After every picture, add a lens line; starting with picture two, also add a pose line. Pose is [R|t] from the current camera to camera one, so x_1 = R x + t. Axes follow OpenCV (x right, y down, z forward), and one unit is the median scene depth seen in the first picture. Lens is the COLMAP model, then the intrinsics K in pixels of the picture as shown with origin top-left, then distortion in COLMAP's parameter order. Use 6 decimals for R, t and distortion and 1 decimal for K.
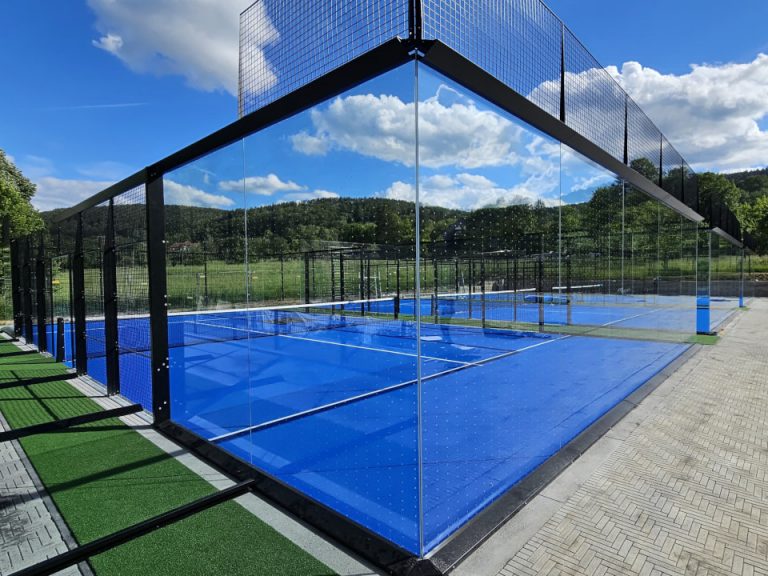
lens RADIAL K [[426.4, 0, 383.2], [0, 426.4, 290.8], [0, 0, 1]] dist [-0.007721, 0.002824]
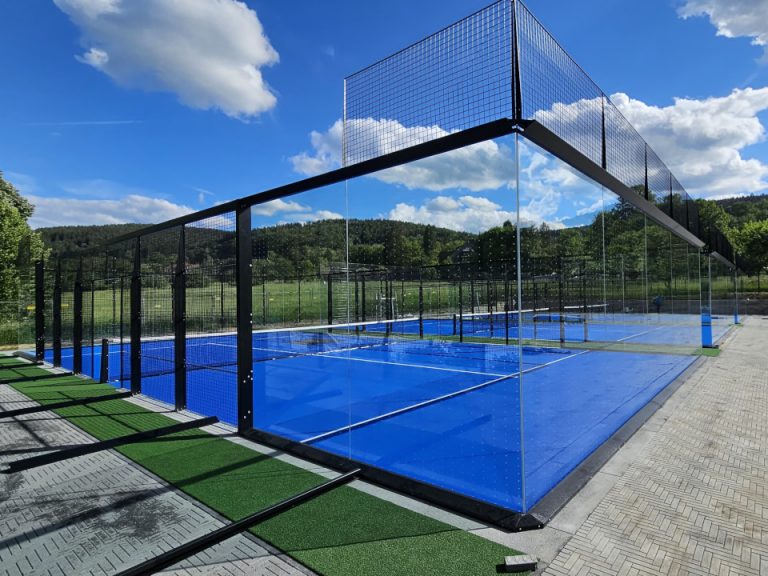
lens RADIAL K [[466.7, 0, 385.4], [0, 466.7, 286.3], [0, 0, 1]] dist [-0.012871, 0.002340]
pose [[0.997683, -0.003905, 0.067927, -0.141123], [0.008200, 0.997975, -0.063076, 0.011555], [-0.067543, 0.063487, 0.995694, -0.134530]]
